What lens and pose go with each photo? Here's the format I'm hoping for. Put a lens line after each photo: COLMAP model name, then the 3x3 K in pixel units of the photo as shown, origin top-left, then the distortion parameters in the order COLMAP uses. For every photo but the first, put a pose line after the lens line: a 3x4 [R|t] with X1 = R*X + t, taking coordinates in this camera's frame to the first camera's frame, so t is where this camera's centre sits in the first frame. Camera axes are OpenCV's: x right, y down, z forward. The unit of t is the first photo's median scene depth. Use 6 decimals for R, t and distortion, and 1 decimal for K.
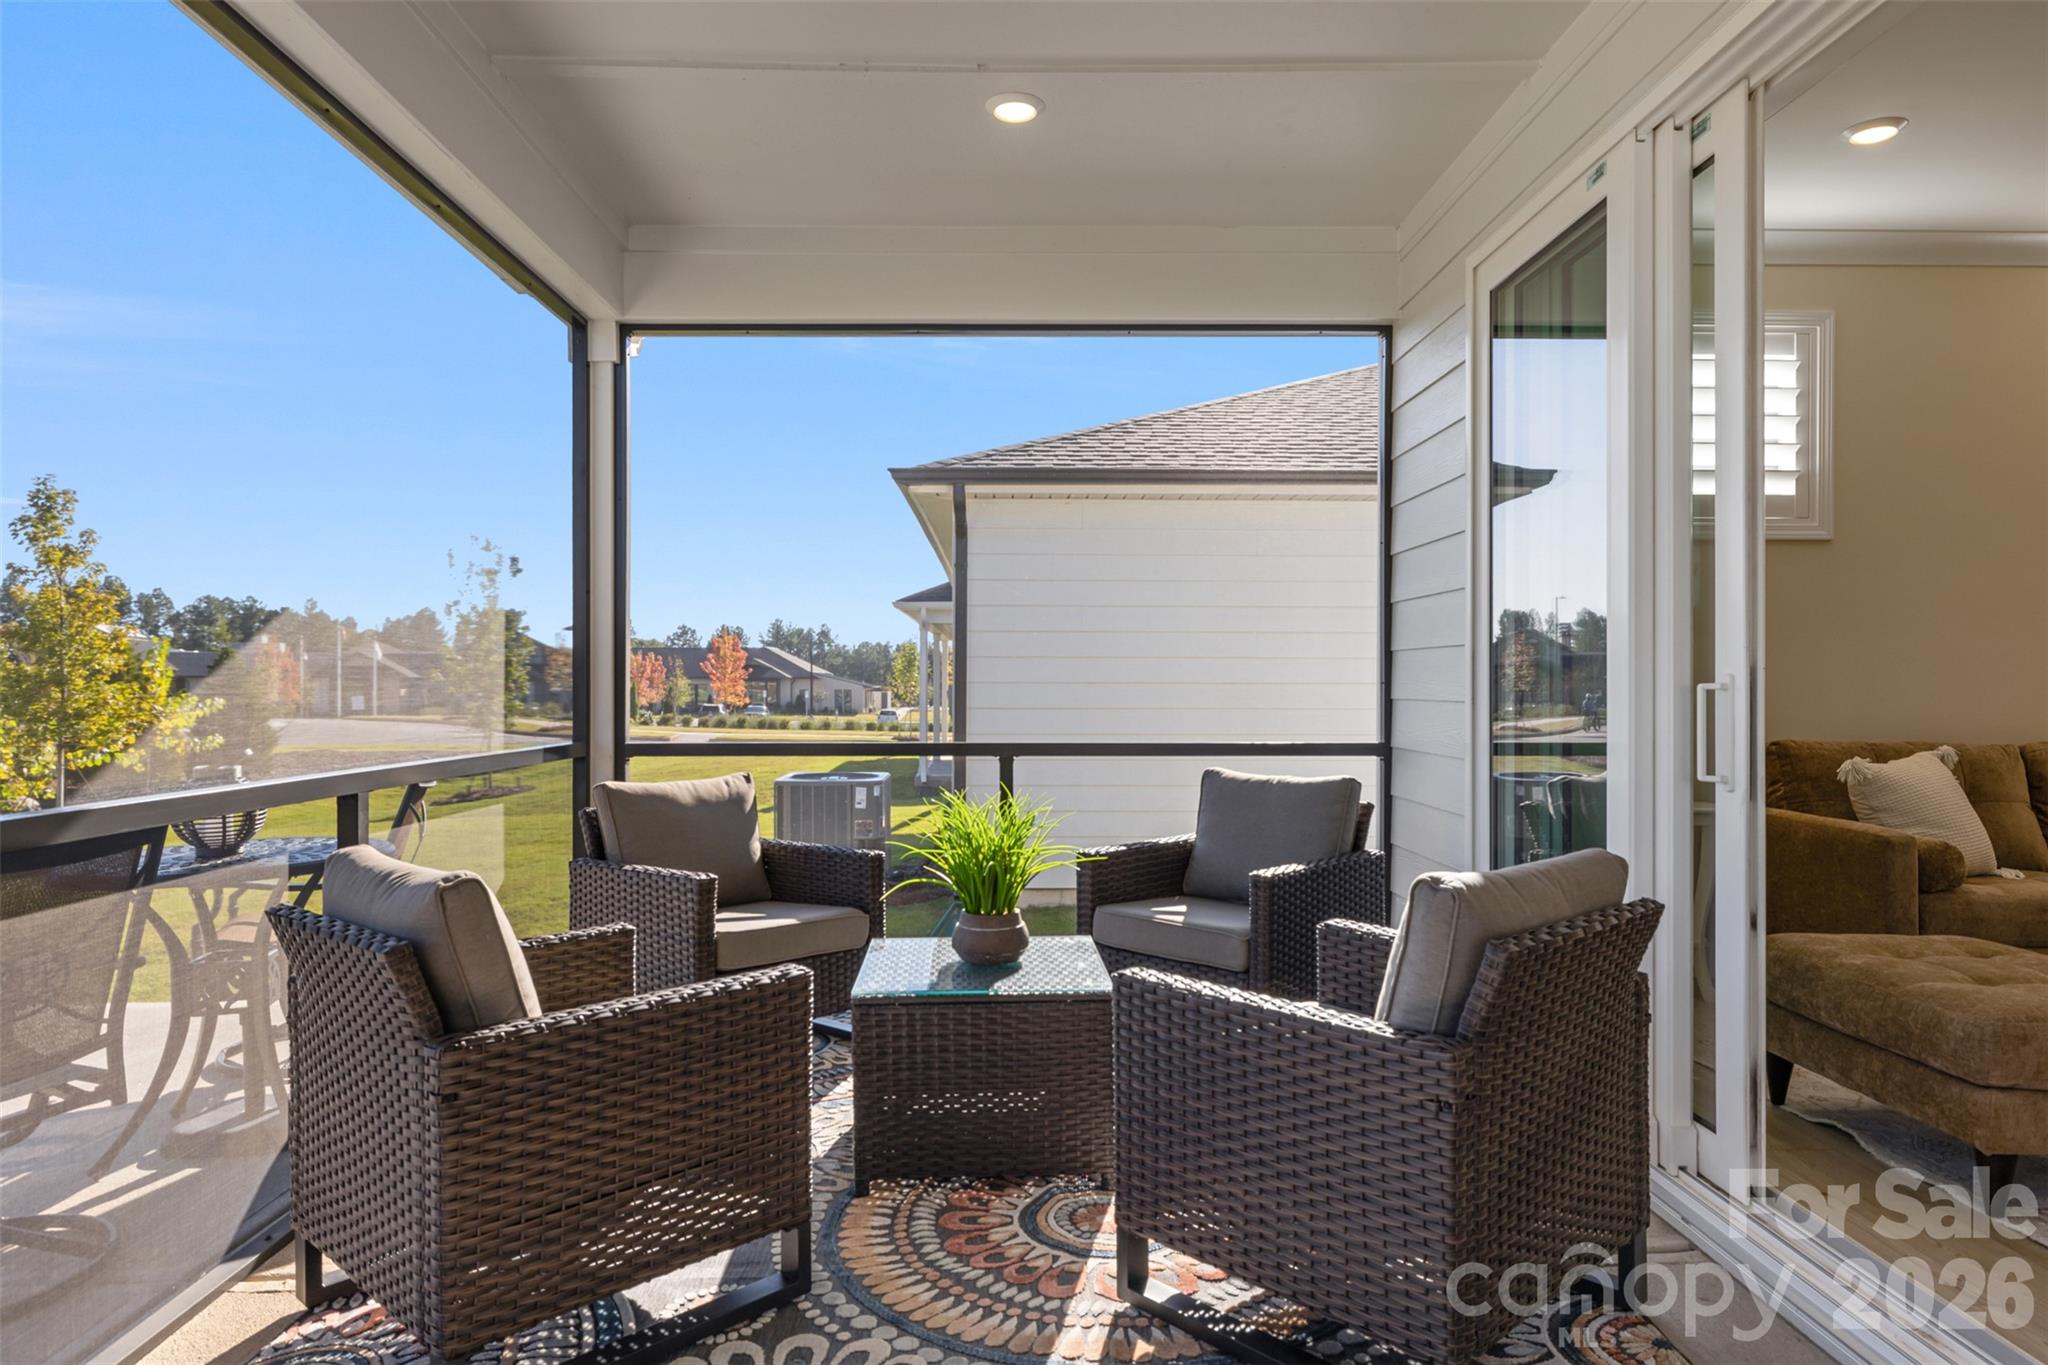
lens RADIAL K [[1242.6, 0, 1023.8], [0, 1242.6, 678.8], [0, 0, 1]] dist [-0.001172, -0.000280]
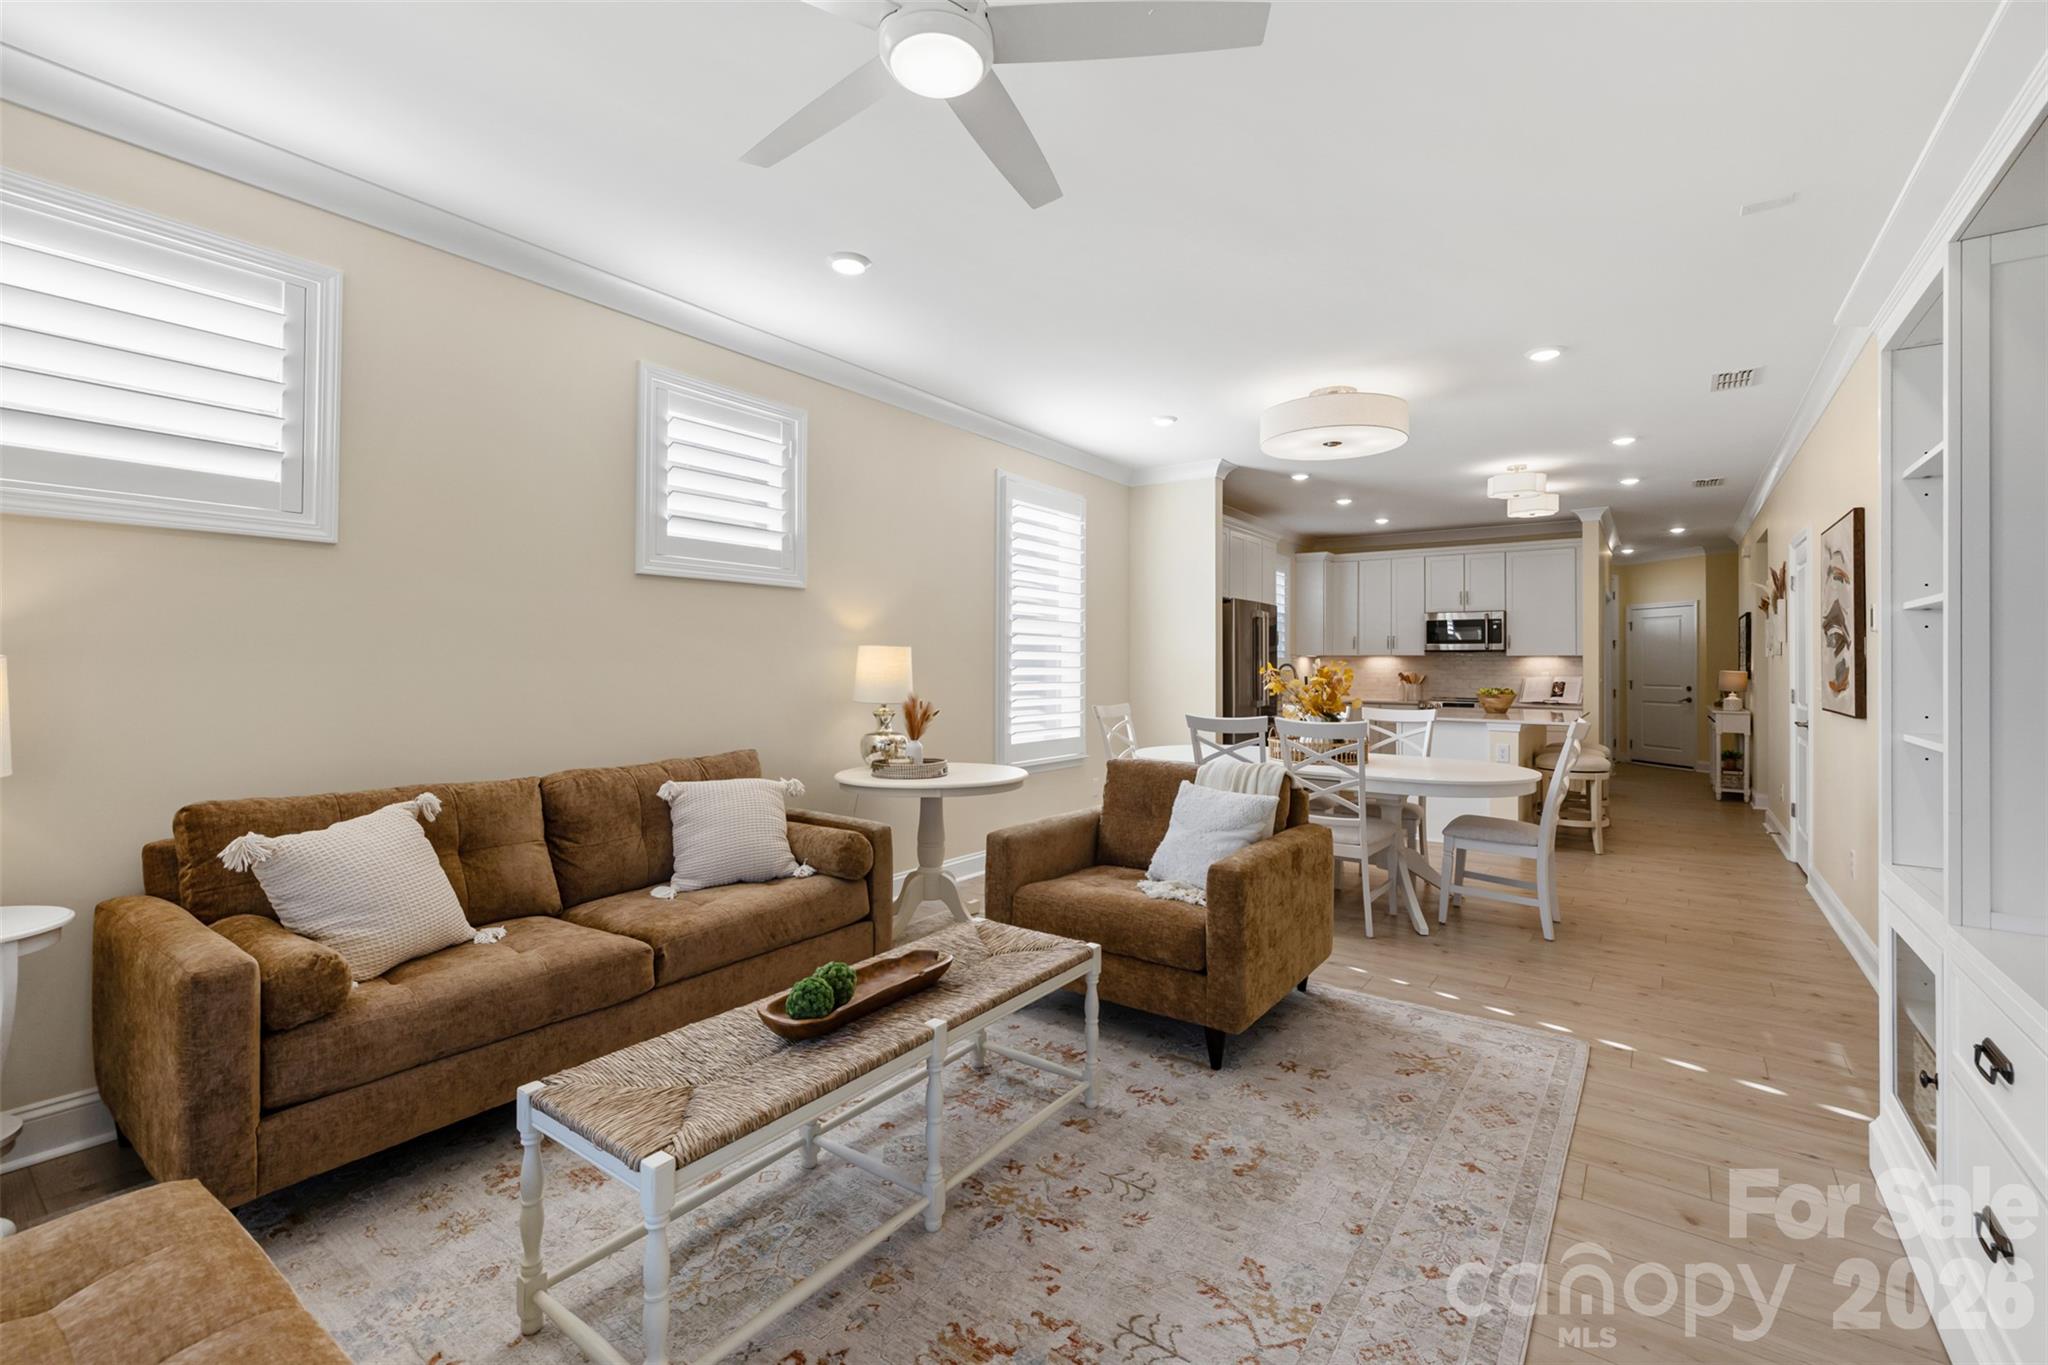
lens RADIAL K [[865.2, 0, 1026.1], [0, 865.2, 656.3], [0, 0, 1]] dist [0.001075, 0.000145]
pose [[0.599333, 0.009748, 0.800441, 0.502159], [0.000912, 0.999917, -0.012860, -0.031135], [-0.800499, 0.008438, 0.599274, 0.308493]]
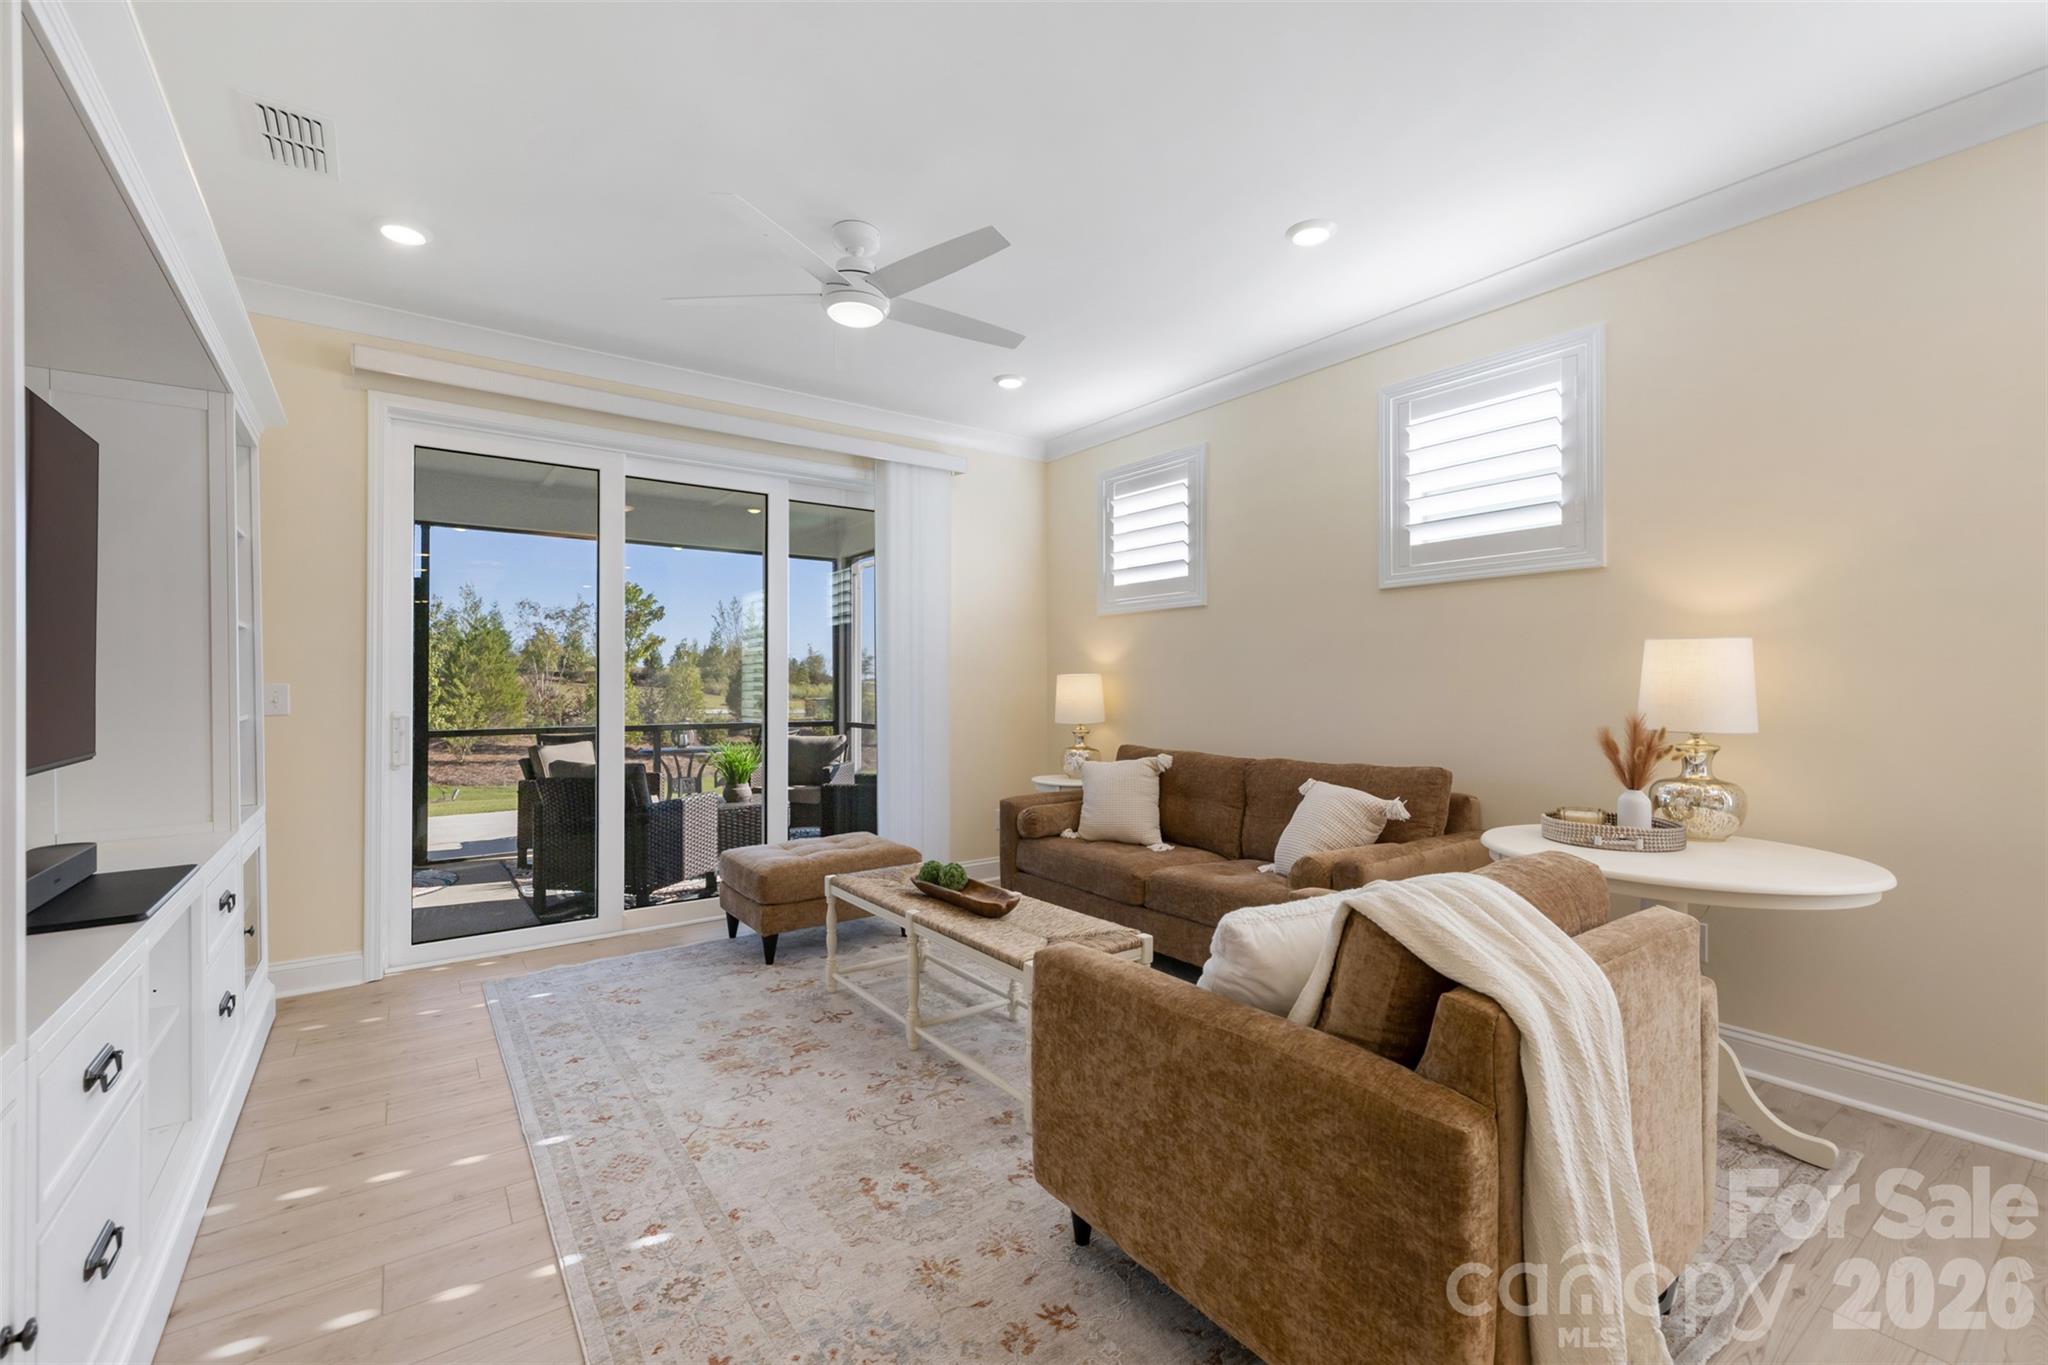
lens RADIAL K [[865.2, 0, 1037.8], [0, 865.2, 683.6], [0, 0, 1]] dist [0.001075, 0.000145]
pose [[0.588296, -0.004610, -0.808632, 1.421884], [-0.002167, 0.999971, -0.007277, -0.018349], [0.808643, 0.006034, 0.588269, 0.300806]]
